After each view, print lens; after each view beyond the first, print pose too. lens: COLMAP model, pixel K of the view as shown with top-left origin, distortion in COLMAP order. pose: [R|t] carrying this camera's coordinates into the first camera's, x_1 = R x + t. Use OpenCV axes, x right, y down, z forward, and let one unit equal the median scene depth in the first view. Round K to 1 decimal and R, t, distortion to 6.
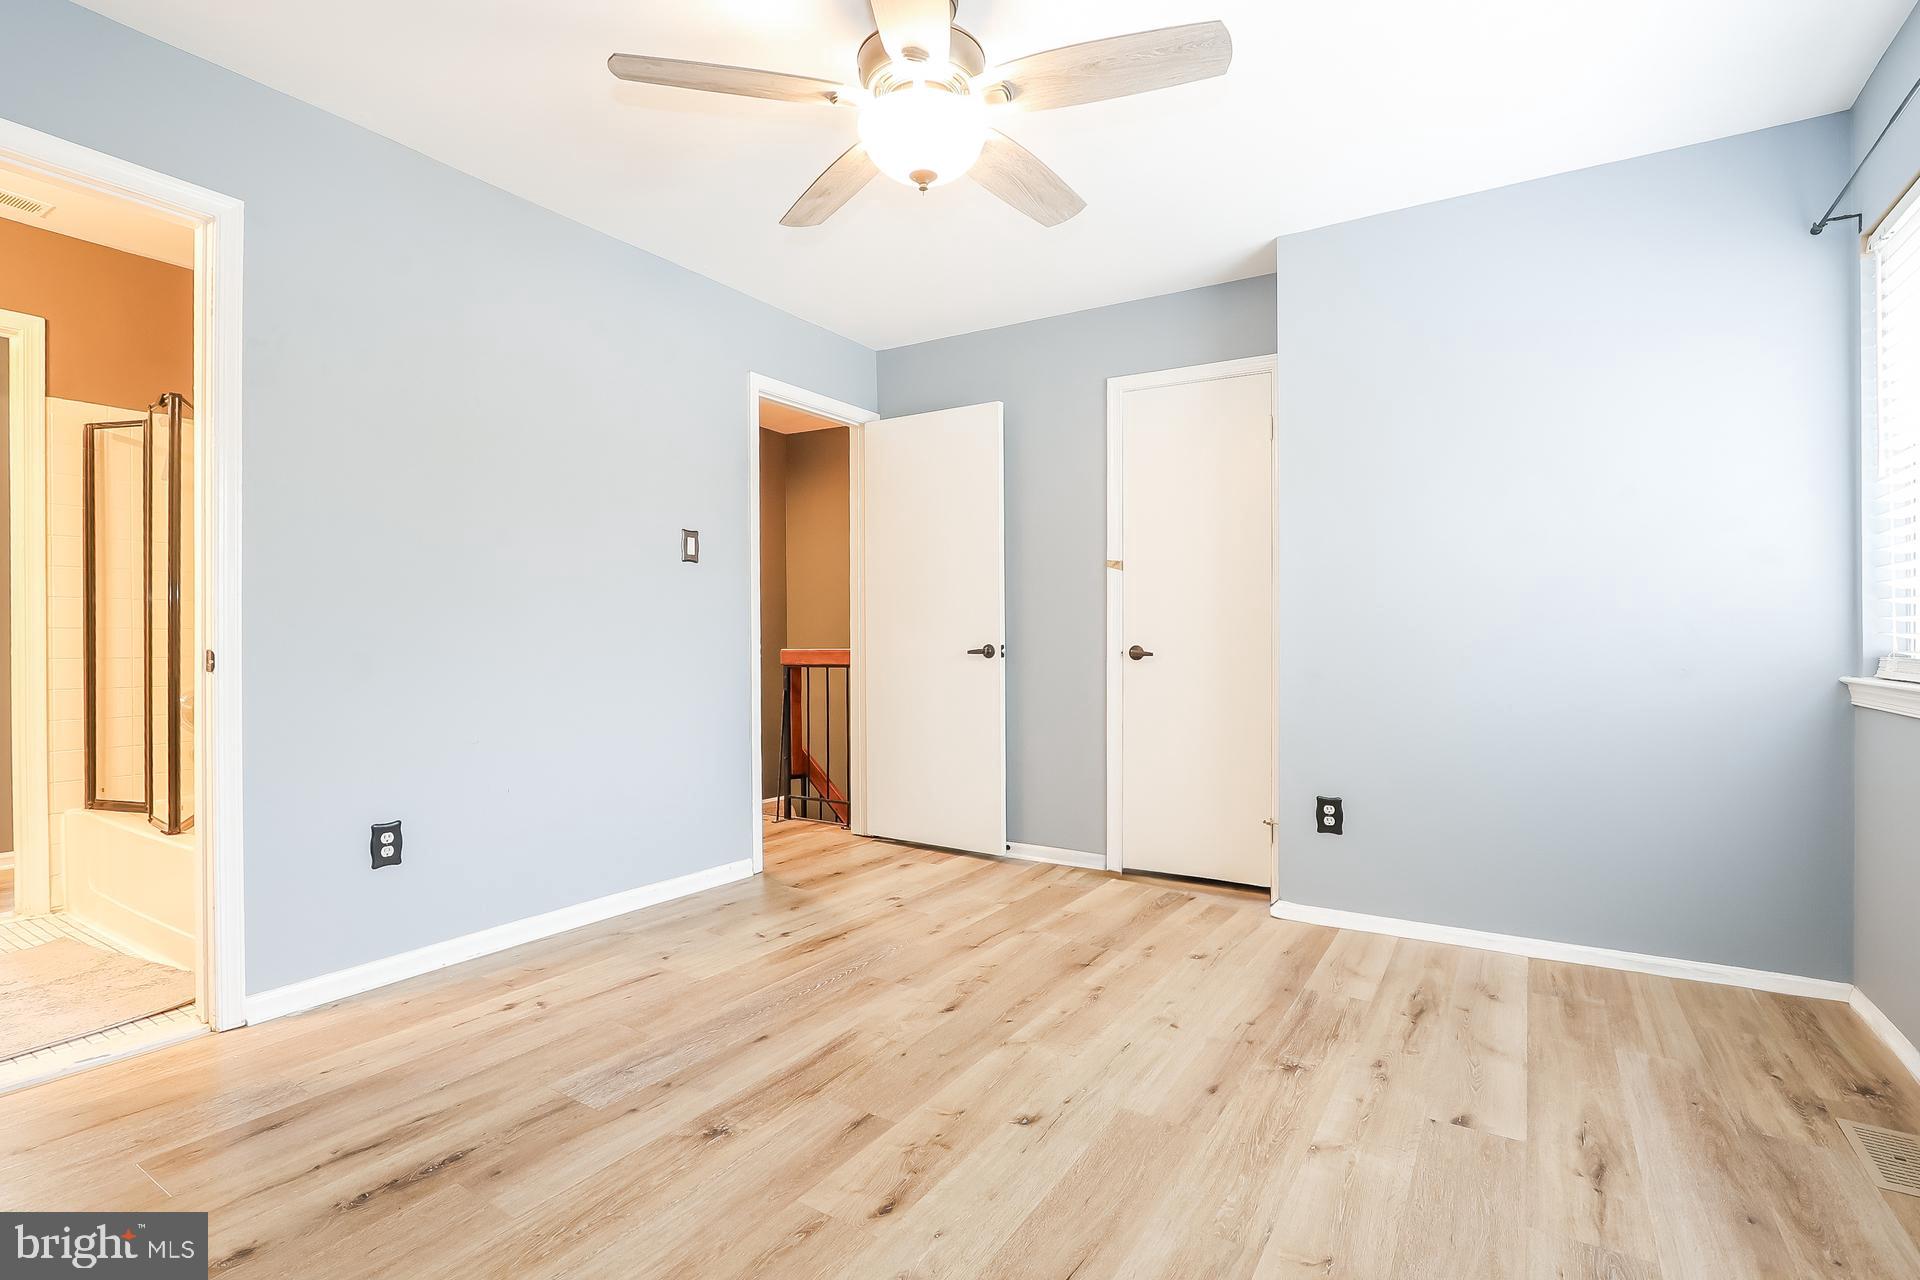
lens RADIAL K [[914.3, 0, 943.5], [0, 914.3, 633.2], [0, 0, 1]] dist [-0.020337, 0.000191]
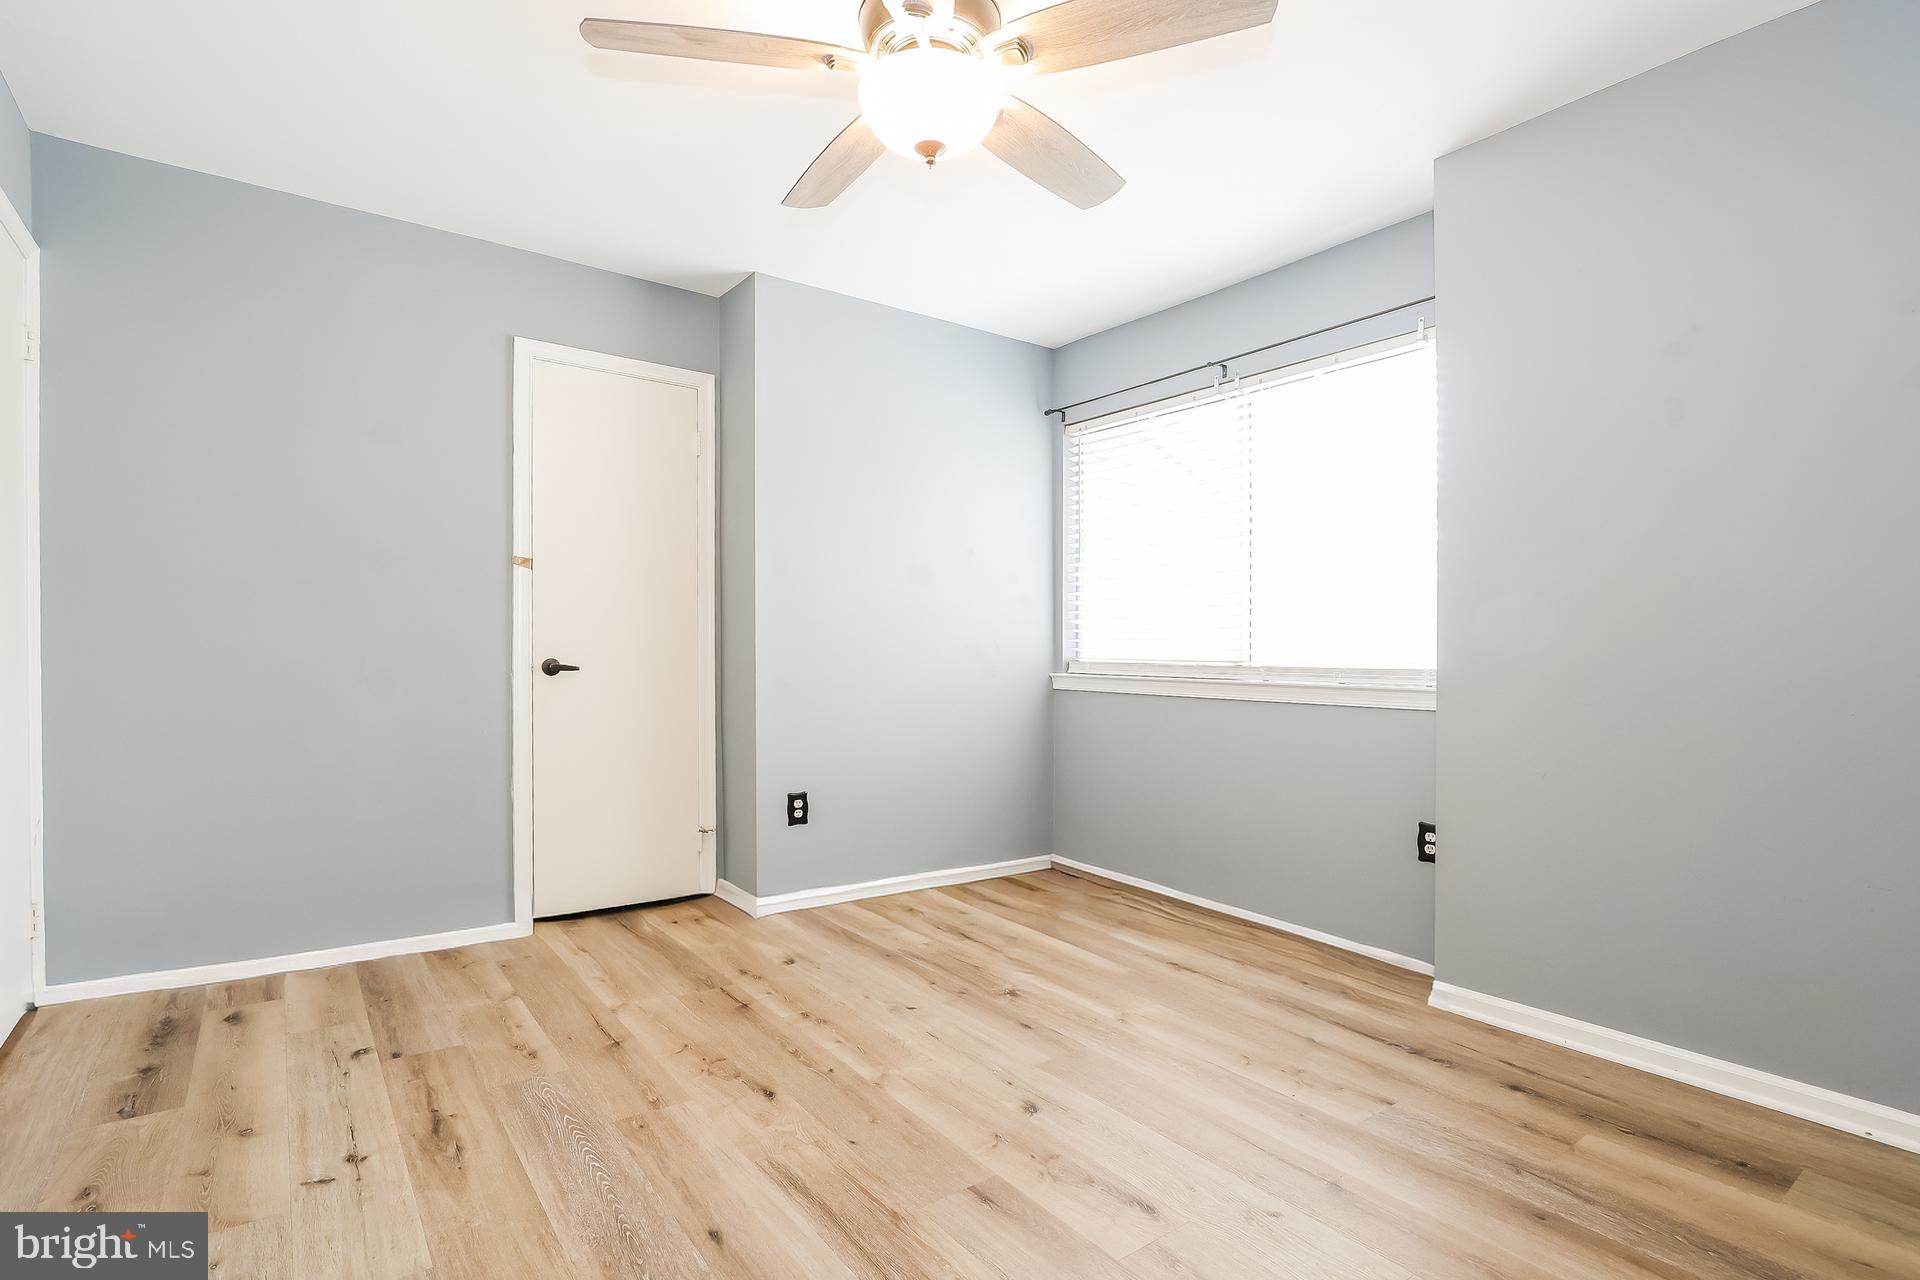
lens RADIAL K [[914.3, 0, 943.5], [0, 914.3, 633.2], [0, 0, 1]] dist [-0.020337, 0.000191]
pose [[0.358614, 0.014347, 0.933376, -0.684332], [-0.008795, 0.999889, -0.011990, -0.004971], [-0.933444, -0.003910, 0.358701, 0.516489]]
